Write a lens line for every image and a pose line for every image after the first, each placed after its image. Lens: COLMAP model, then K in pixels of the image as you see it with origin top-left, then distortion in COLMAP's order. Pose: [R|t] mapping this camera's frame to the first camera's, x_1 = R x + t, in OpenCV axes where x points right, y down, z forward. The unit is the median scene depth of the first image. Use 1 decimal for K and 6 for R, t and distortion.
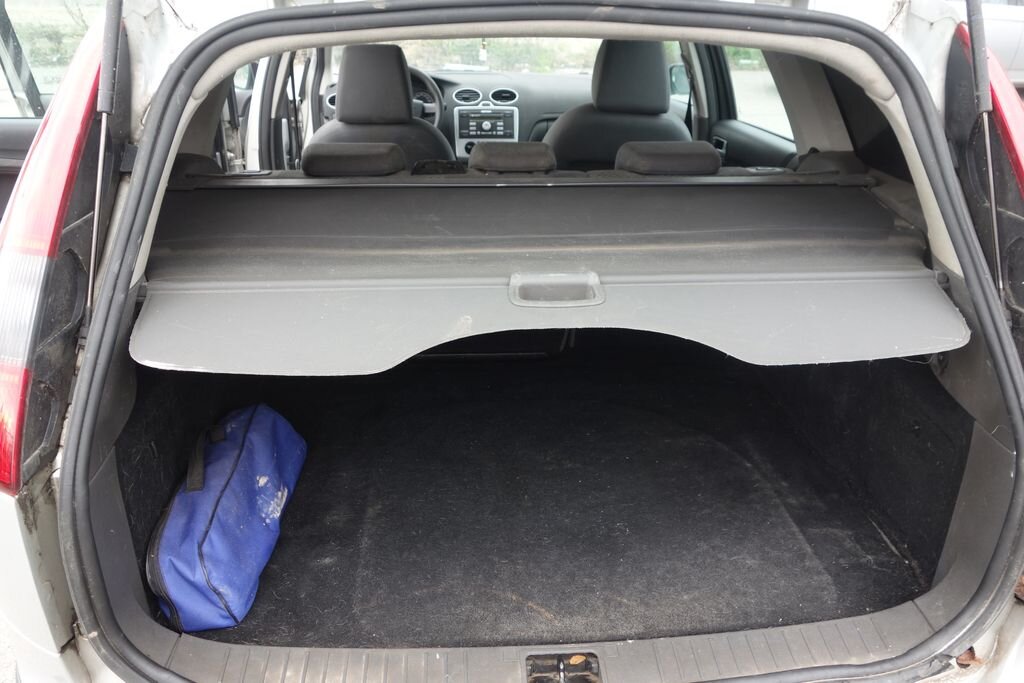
lens RADIAL K [[804.5, 0, 504.8], [0, 804.5, 342.7], [0, 0, 1]] dist [0.001214, -0.003996]
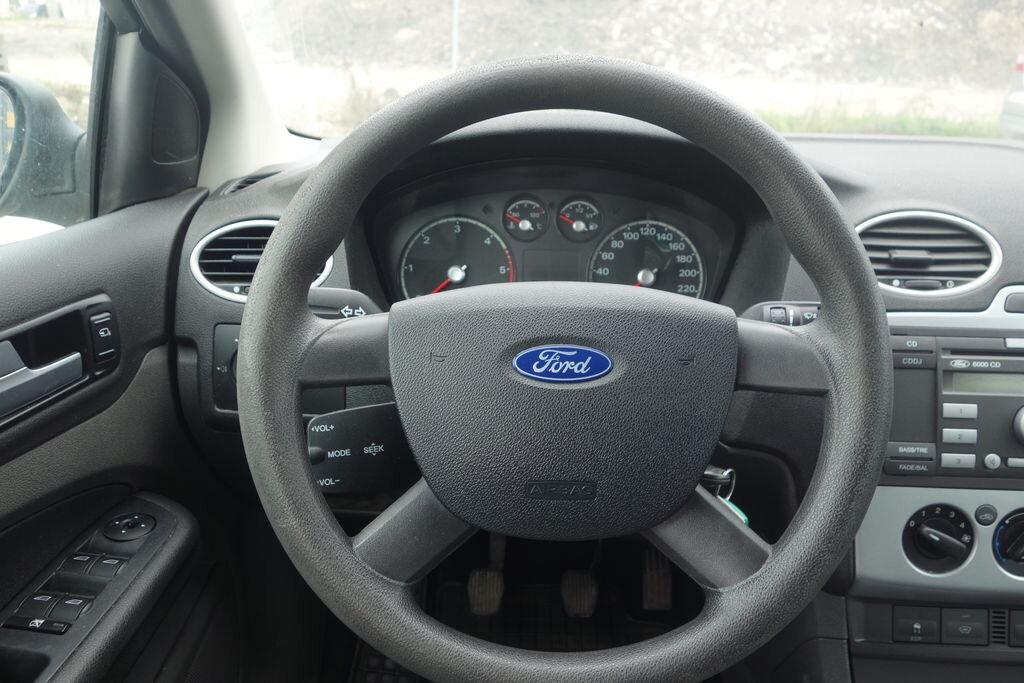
lens RADIAL K [[804.5, 0, 511.9], [0, 804.5, 328.5], [0, 0, 1]] dist [0.001214, -0.003996]
pose [[0.995959, 0.035756, -0.082388, -0.125510], [-0.044117, 0.993805, -0.102008, -0.267166], [0.078231, 0.105231, 0.991366, 0.811244]]
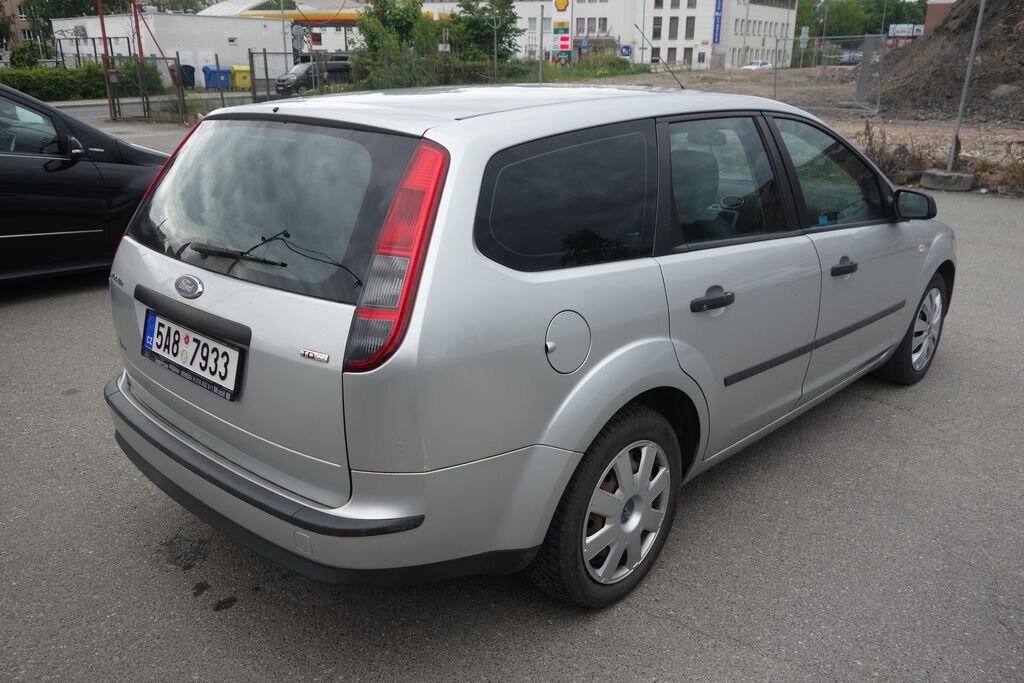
lens RADIAL K [[804.5, 0, 510.4], [0, 804.5, 343.9], [0, 0, 1]] dist [0.001214, -0.003996]
pose [[0.681692, 0.219775, -0.697850, 0.647586], [-0.308096, 0.951354, -0.001351, -0.006067], [0.663606, 0.215926, 0.716243, -0.014895]]
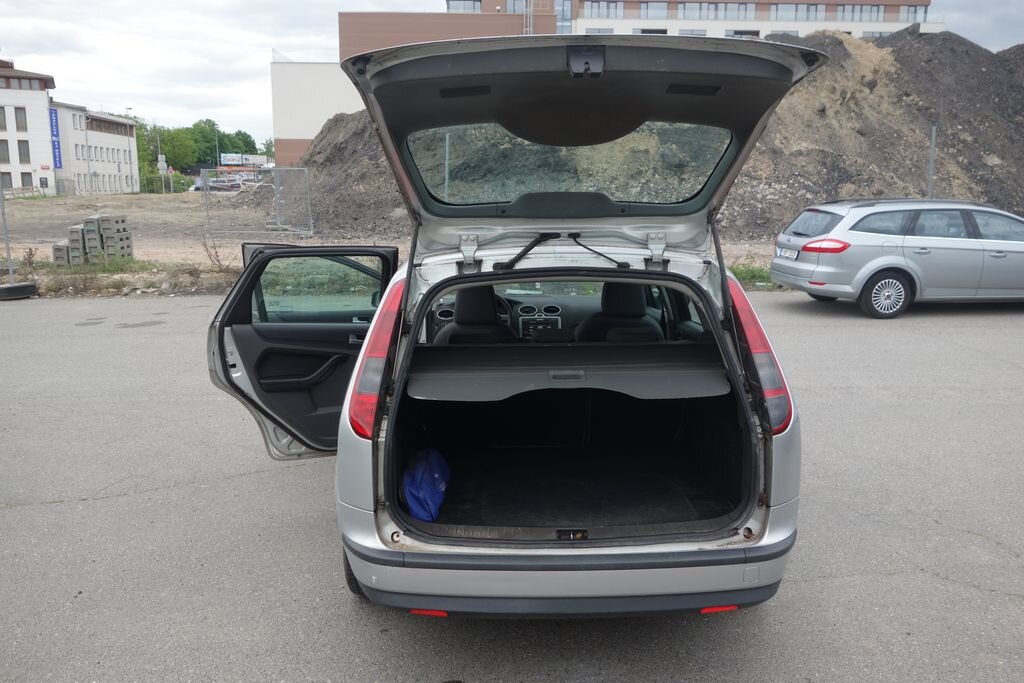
lens RADIAL K [[804.5, 0, 507.8], [0, 804.5, 339.2], [0, 0, 1]] dist [0.001214, -0.003996]
pose [[0.997921, -0.009787, -0.063701, 0.012976], [-0.007573, 0.963750, -0.266699, 0.159606], [0.064002, 0.266627, 0.961672, -0.473760]]
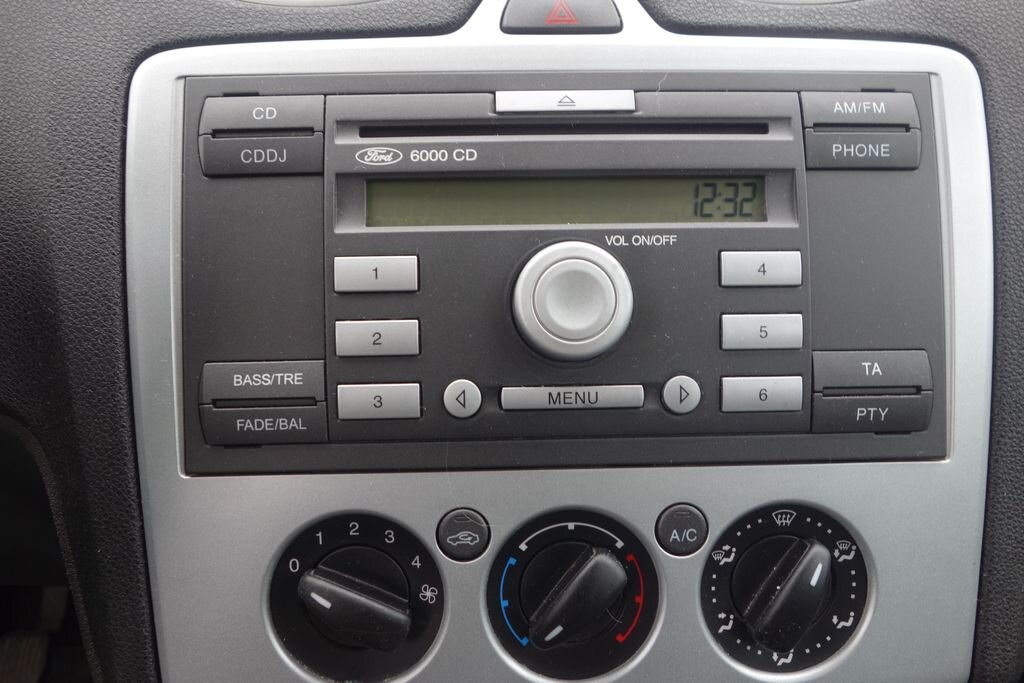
lens RADIAL K [[804.5, 0, 510.0], [0, 804.5, 339.4], [0, 0, 1]] dist [0.001214, -0.003996]
pose [[0.999530, -0.005749, -0.030106, -0.026080], [0.002277, 0.993463, -0.114129, -0.257886], [0.030565, 0.114007, 0.993010, 0.930183]]
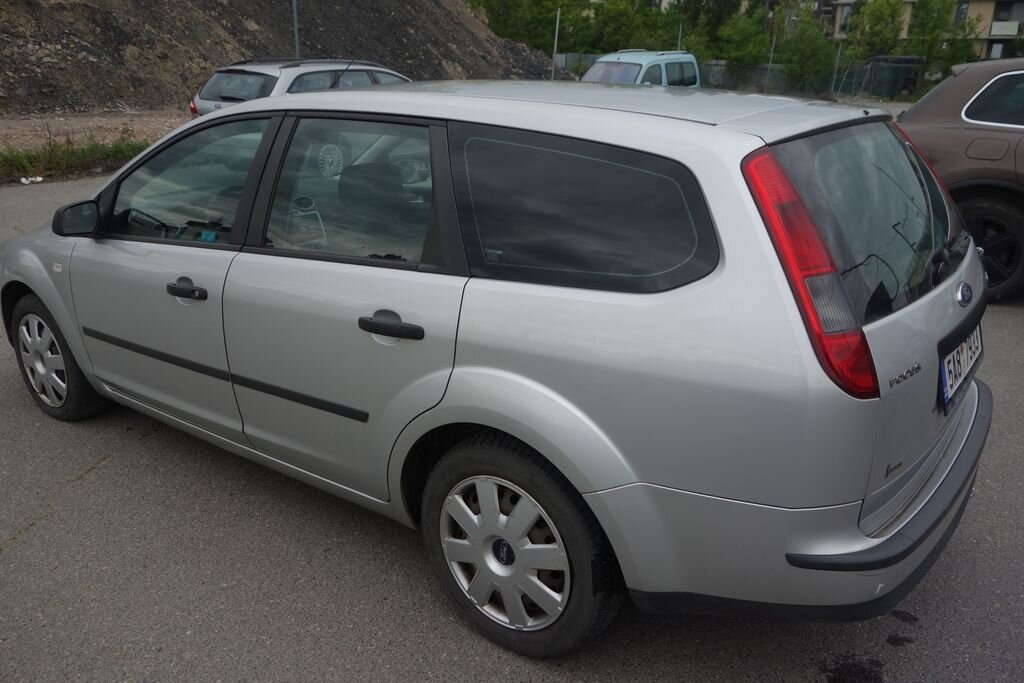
lens RADIAL K [[804.5, 0, 505.0], [0, 804.5, 343.2], [0, 0, 1]] dist [0.001214, -0.003996]
pose [[0.658127, -0.258961, 0.706971, -0.654541], [0.329557, 0.943340, 0.038754, -0.076077], [-0.676949, 0.207482, 0.706180, 0.068802]]
